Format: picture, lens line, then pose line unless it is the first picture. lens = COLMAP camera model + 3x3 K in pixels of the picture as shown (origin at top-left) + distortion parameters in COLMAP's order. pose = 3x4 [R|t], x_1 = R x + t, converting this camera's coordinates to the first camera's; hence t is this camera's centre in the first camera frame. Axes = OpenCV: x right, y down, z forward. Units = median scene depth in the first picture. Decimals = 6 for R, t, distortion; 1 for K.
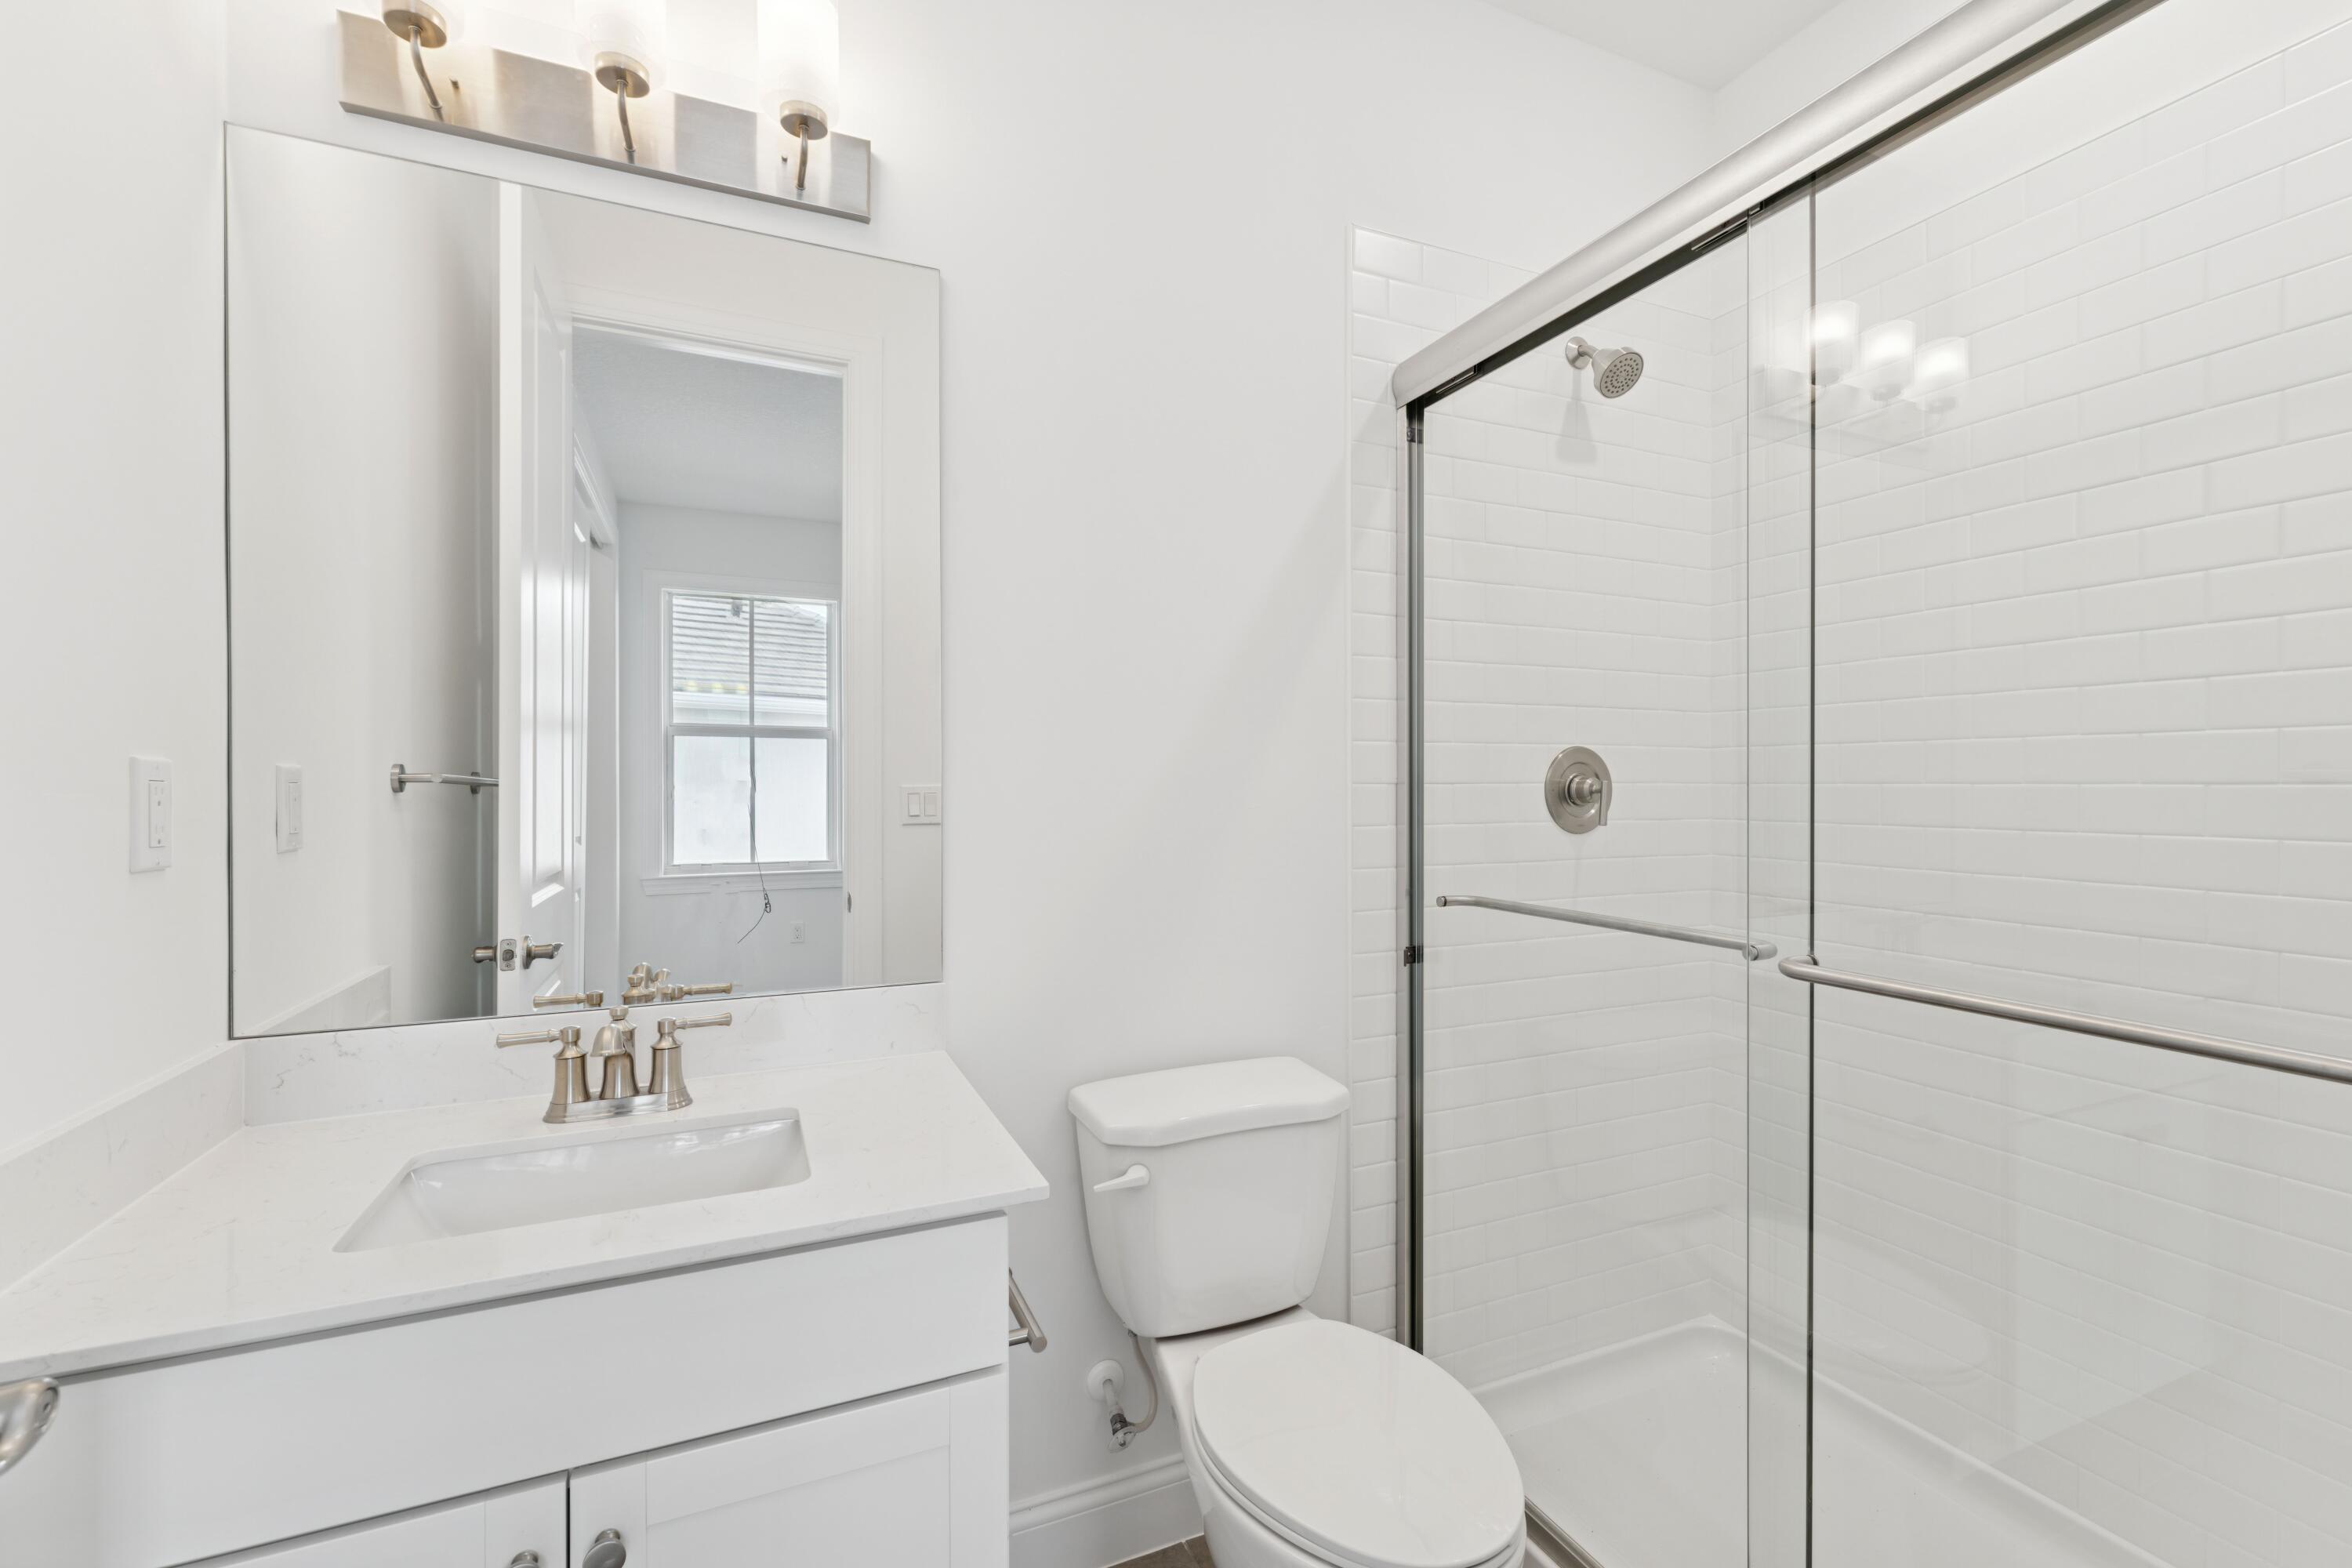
lens RADIAL K [[956.0, 0, 1160.3], [0, 956.0, 786.1], [0, 0, 1]] dist [0.006411, -0.000402]
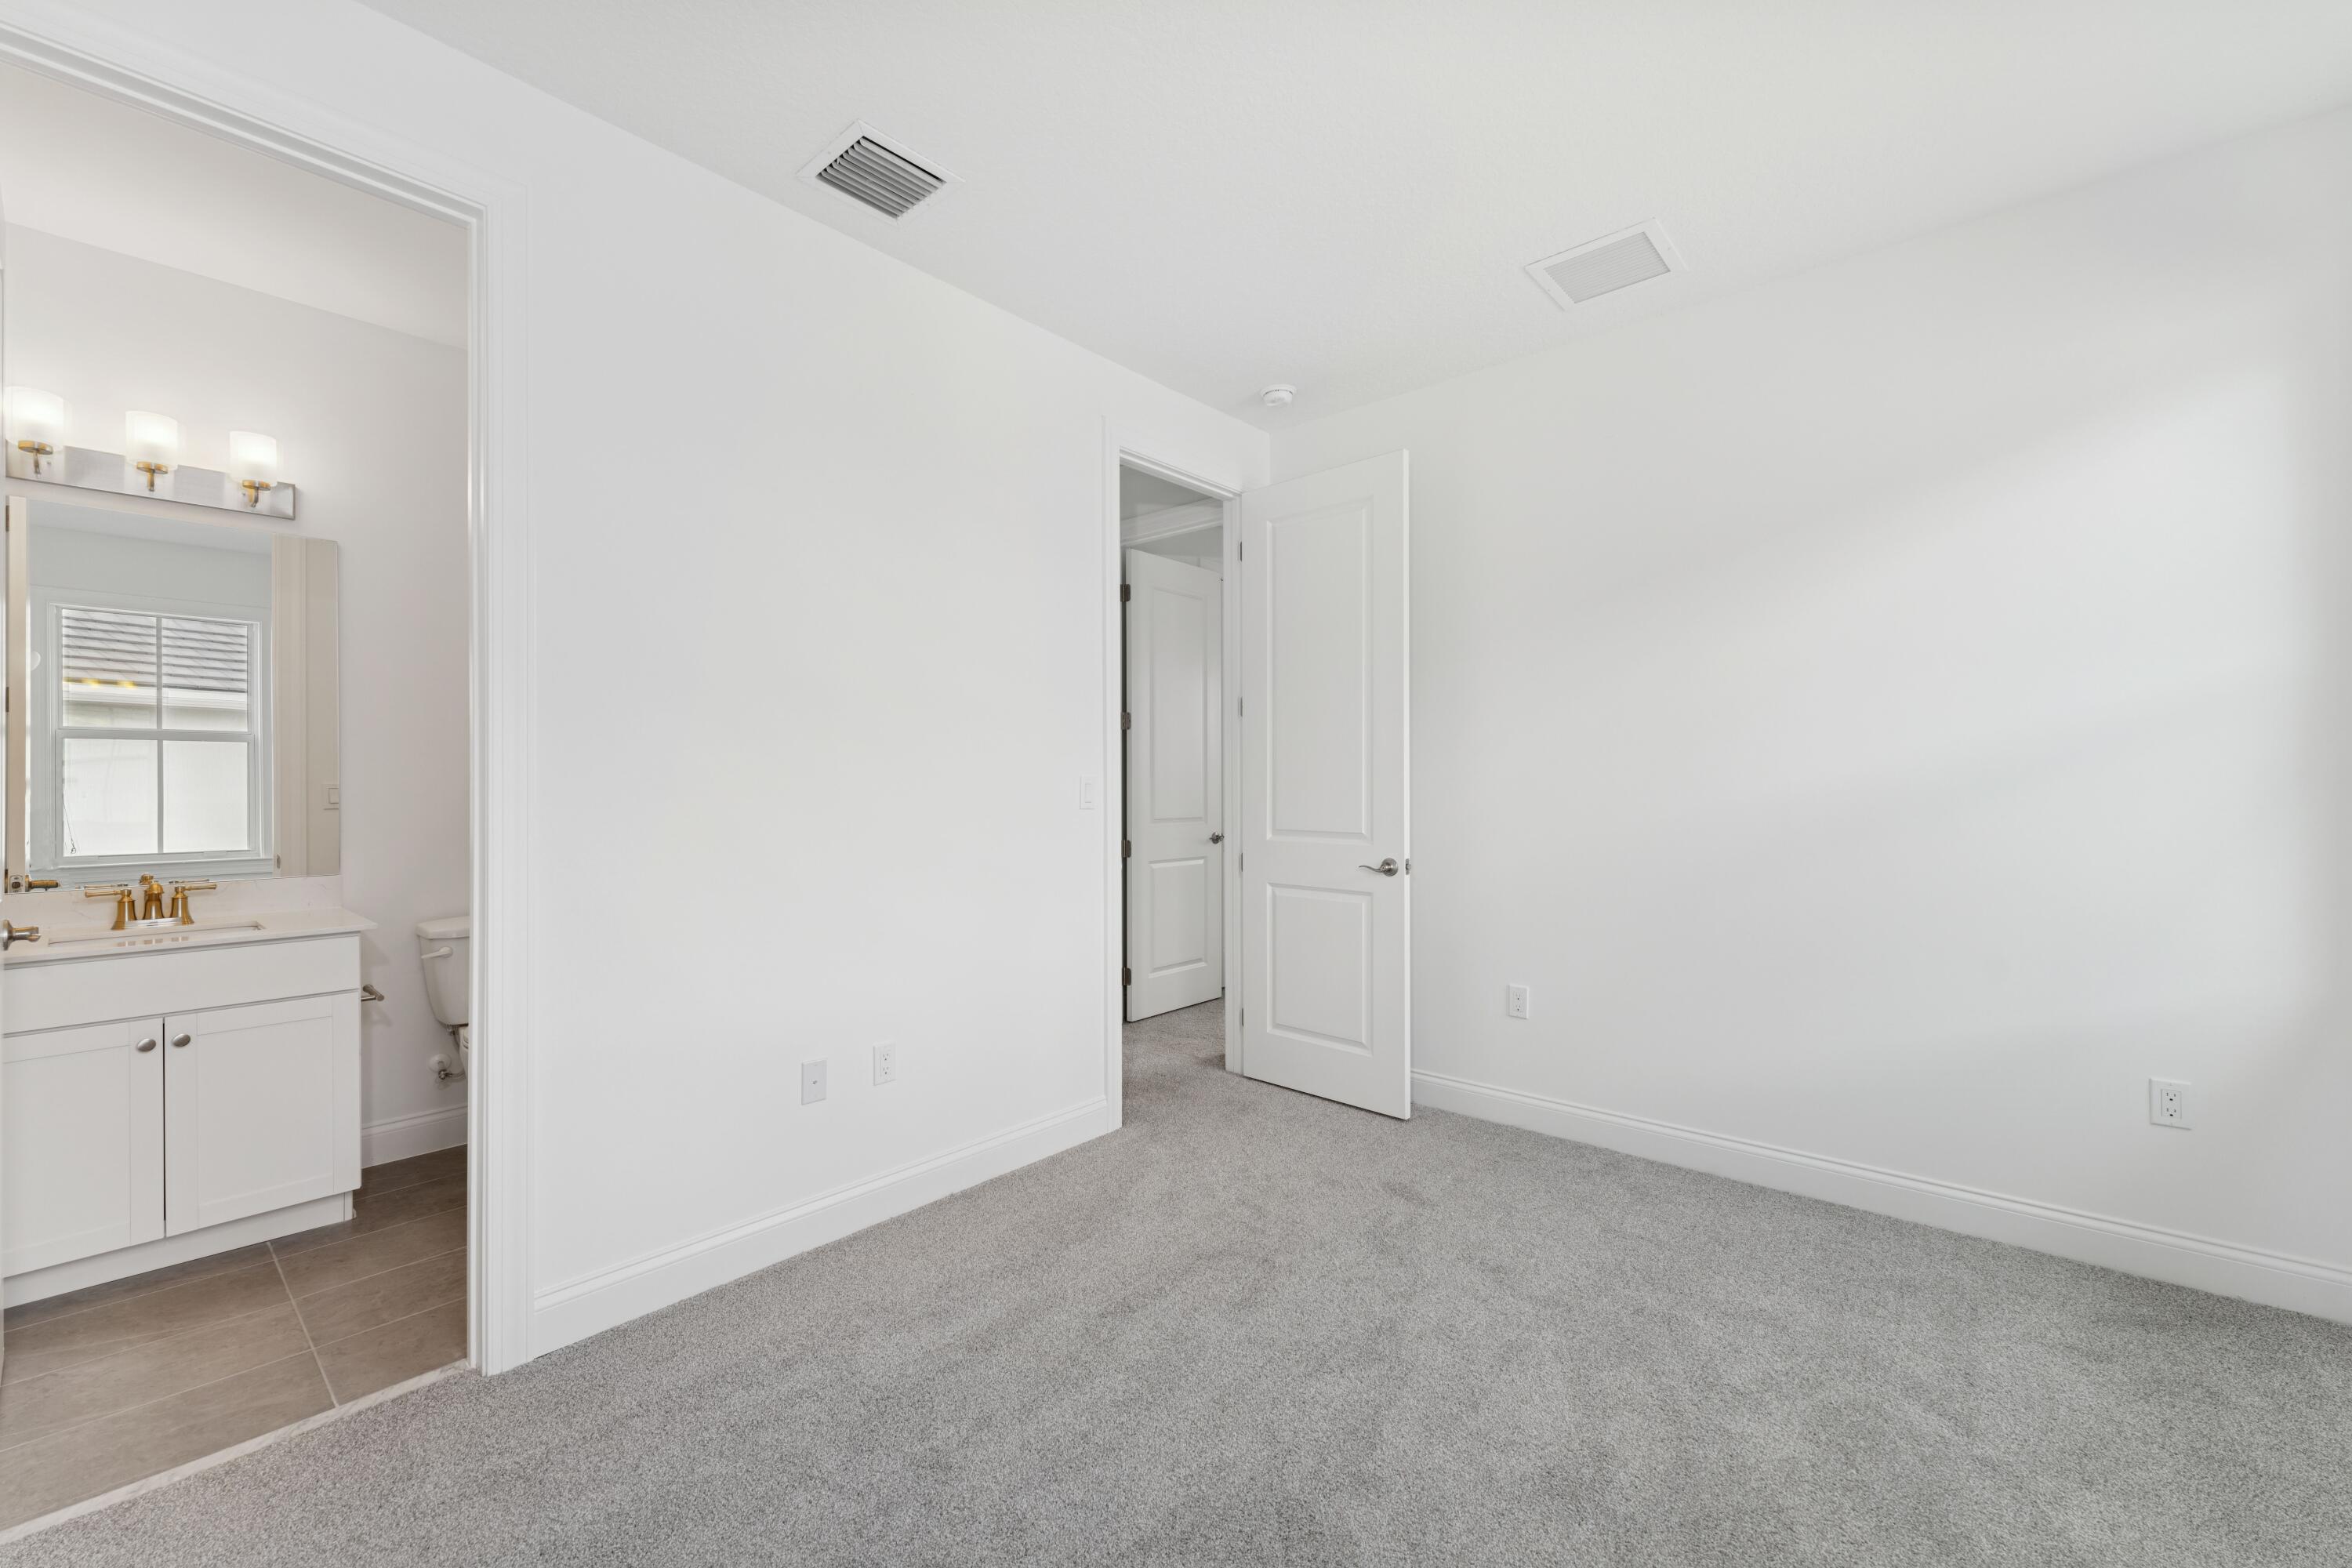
lens RADIAL K [[956.0, 0, 1164.3], [0, 956.0, 783.6], [0, 0, 1]] dist [0.006411, -0.000402]
pose [[0.905235, -0.000758, 0.424910, 0.418589], [0.000935, 1.000000, -0.000207, 0.002194], [-0.424910, 0.000584, 0.905235, -1.365605]]
